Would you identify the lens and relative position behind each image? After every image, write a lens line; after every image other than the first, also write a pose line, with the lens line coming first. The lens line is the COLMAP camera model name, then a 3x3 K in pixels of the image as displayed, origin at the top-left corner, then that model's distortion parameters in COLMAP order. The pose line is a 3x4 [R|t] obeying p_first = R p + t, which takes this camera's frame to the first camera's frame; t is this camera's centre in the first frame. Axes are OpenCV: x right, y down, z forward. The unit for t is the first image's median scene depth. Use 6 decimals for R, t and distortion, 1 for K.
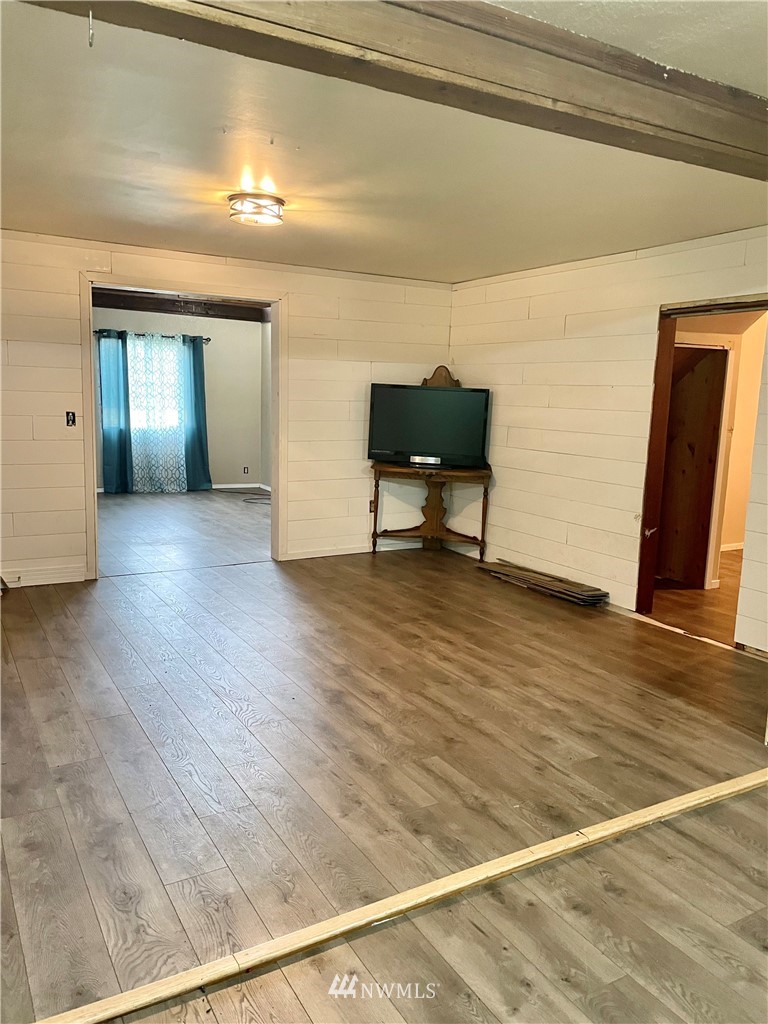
lens RADIAL K [[775.6, 0, 385.4], [0, 775.6, 513.6], [0, 0, 1]] dist [0.081910, -0.116371]
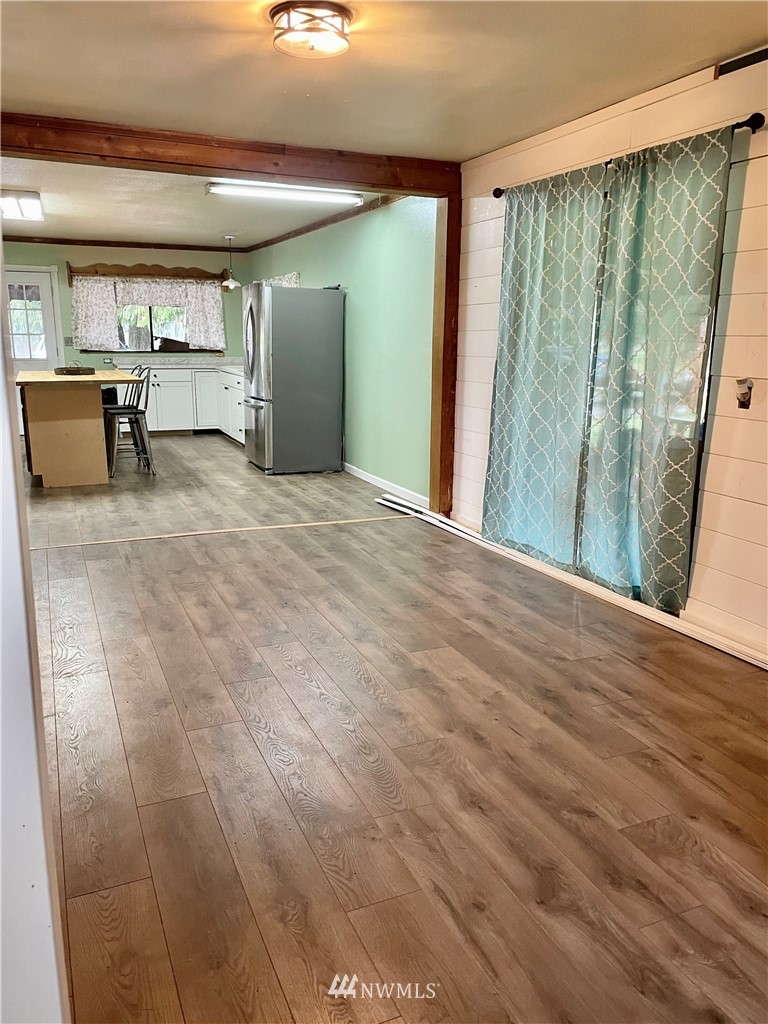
lens RADIAL K [[775.6, 0, 387.8], [0, 775.6, 505.2], [0, 0, 1]] dist [0.081910, -0.116371]
pose [[-0.992992, -0.063805, 0.099479, -0.459118], [-0.023362, 0.931105, 0.364002, -0.353685], [-0.115850, 0.359127, -0.926070, 2.502191]]
